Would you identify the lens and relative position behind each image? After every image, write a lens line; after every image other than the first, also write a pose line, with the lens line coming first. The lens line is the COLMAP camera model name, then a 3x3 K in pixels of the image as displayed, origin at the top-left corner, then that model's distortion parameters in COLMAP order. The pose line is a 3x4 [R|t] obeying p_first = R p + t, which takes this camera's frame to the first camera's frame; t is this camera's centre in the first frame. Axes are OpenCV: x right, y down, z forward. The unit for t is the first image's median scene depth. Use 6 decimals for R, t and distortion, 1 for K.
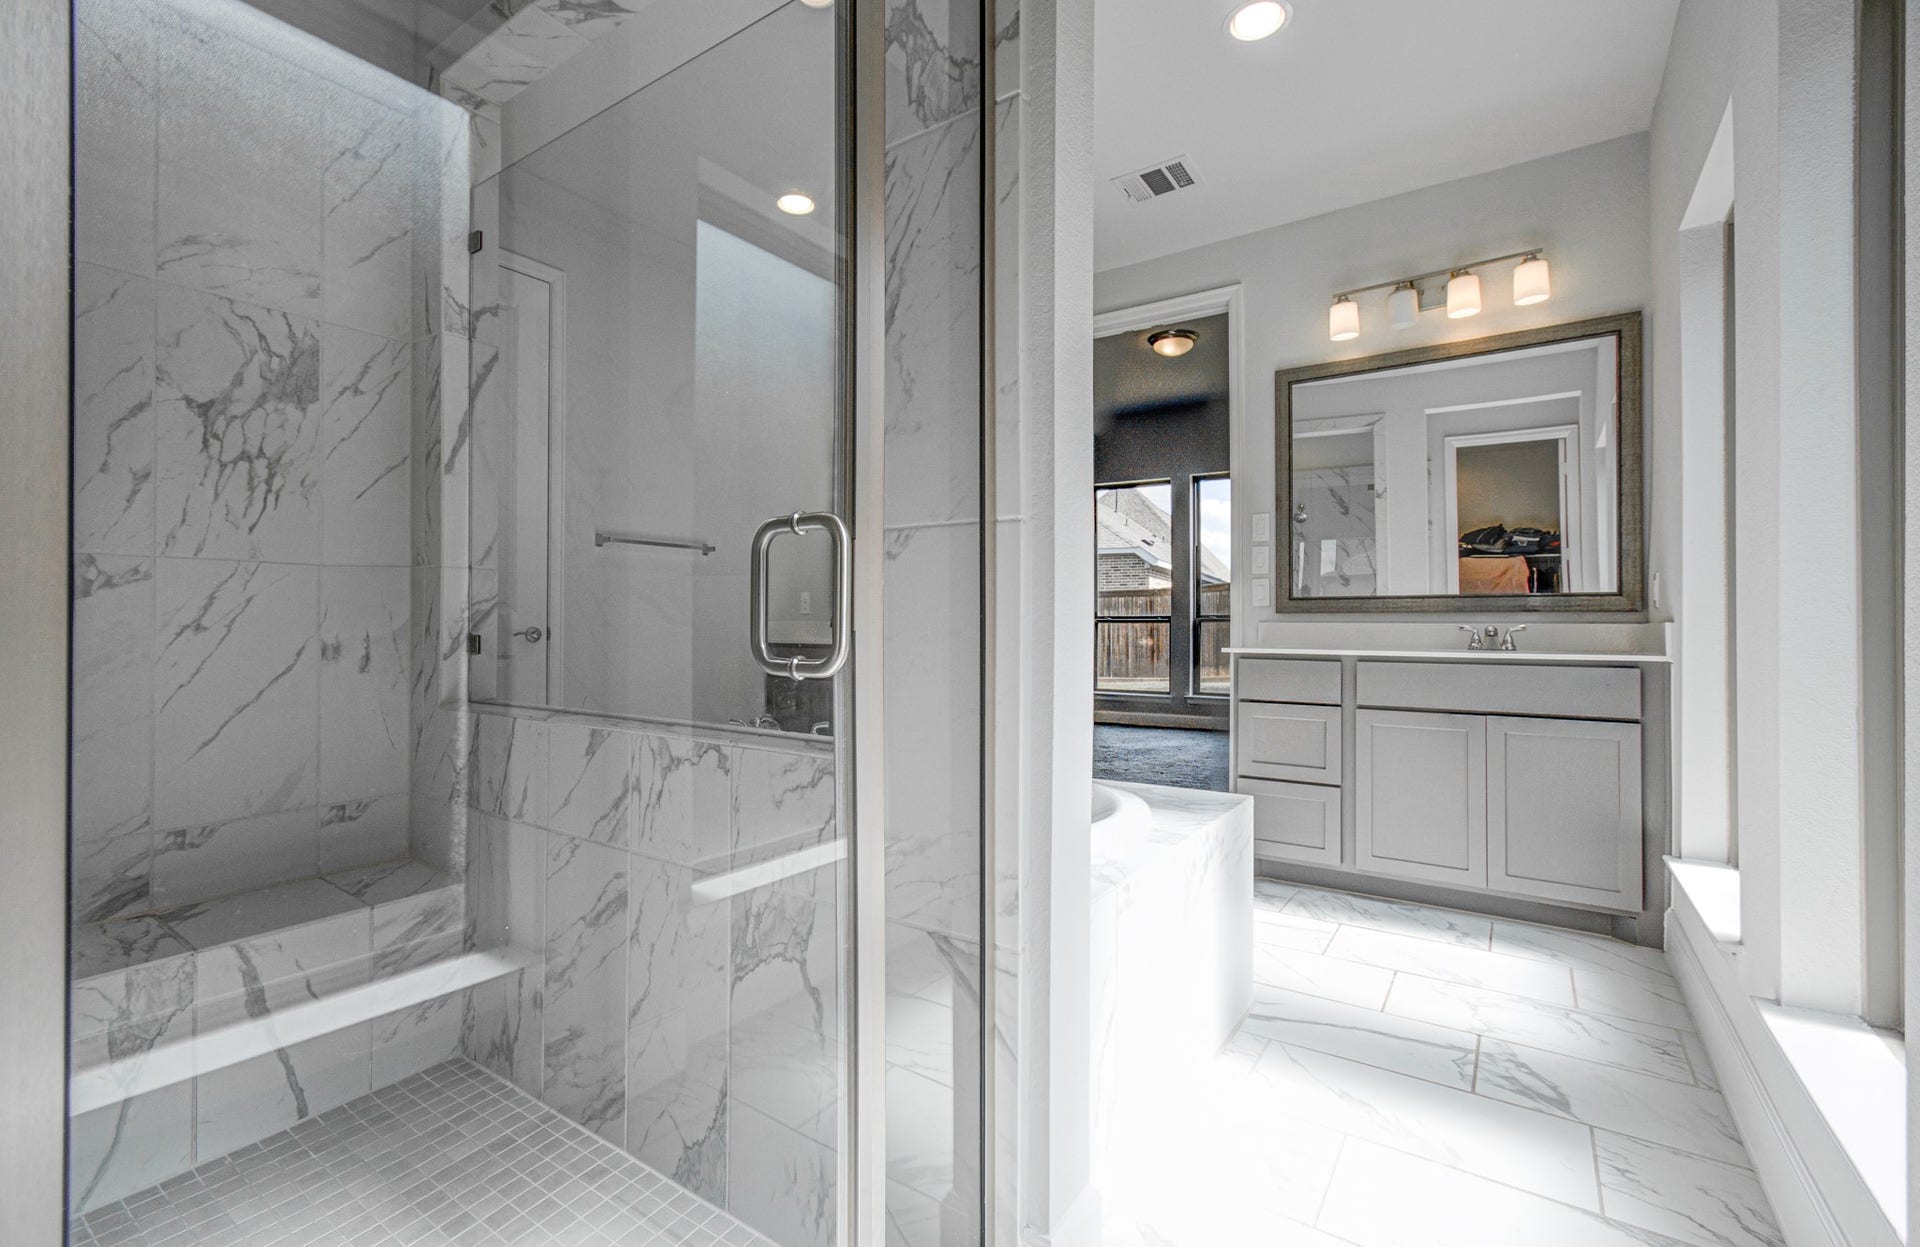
lens RADIAL K [[846.9, 0, 946.8], [0, 846.9, 620.8], [0, 0, 1]] dist [-0.000246, 0.000604]
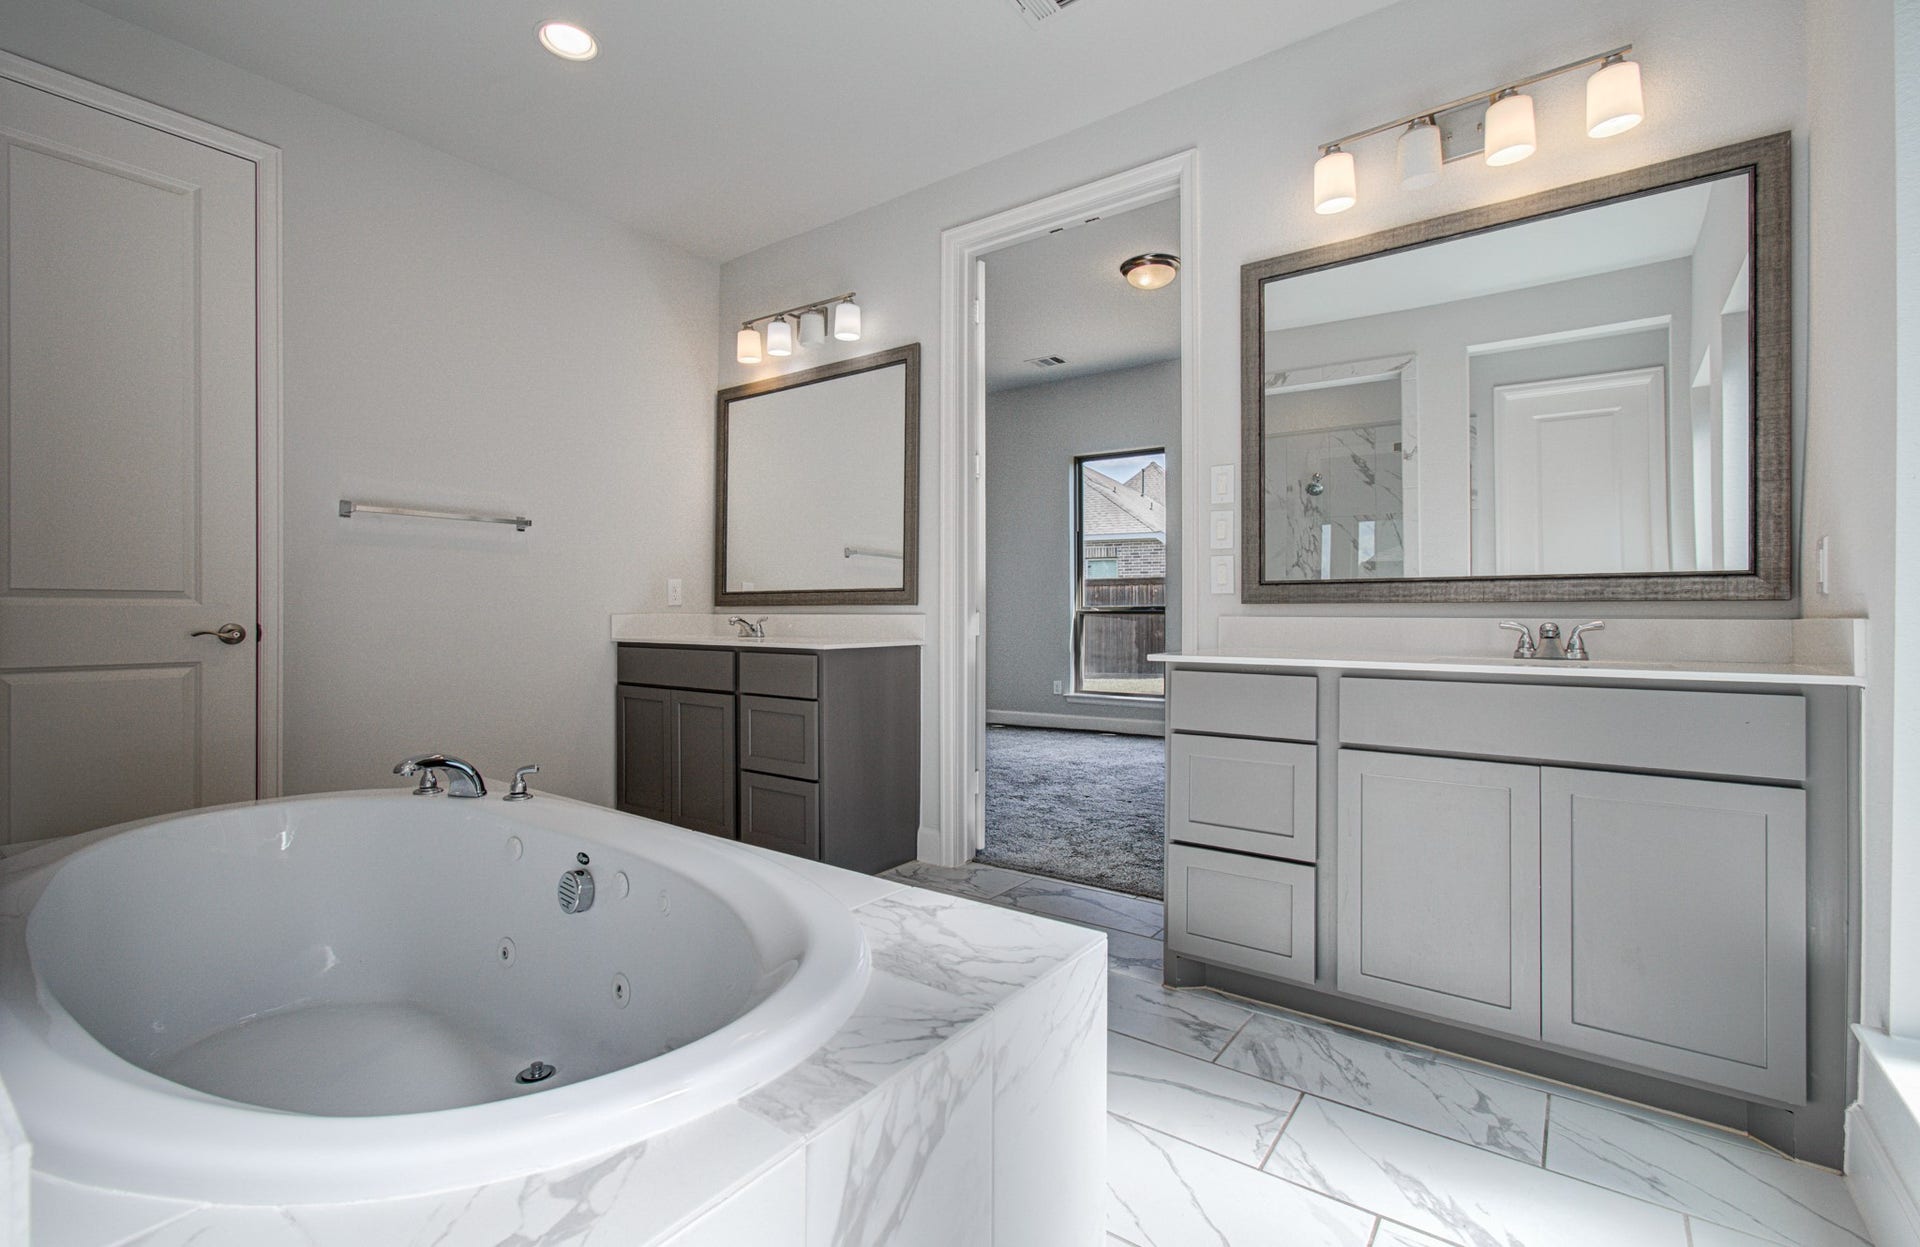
lens RADIAL K [[858.2, 0, 951.3], [0, 858.2, 619.1], [0, 0, 1]] dist [0.000242, -0.001203]
pose [[0.999322, -0.001421, -0.036790, 0.192452], [0.001778, 0.999952, 0.009677, -0.003744], [0.036775, -0.009735, 0.999276, 0.300591]]
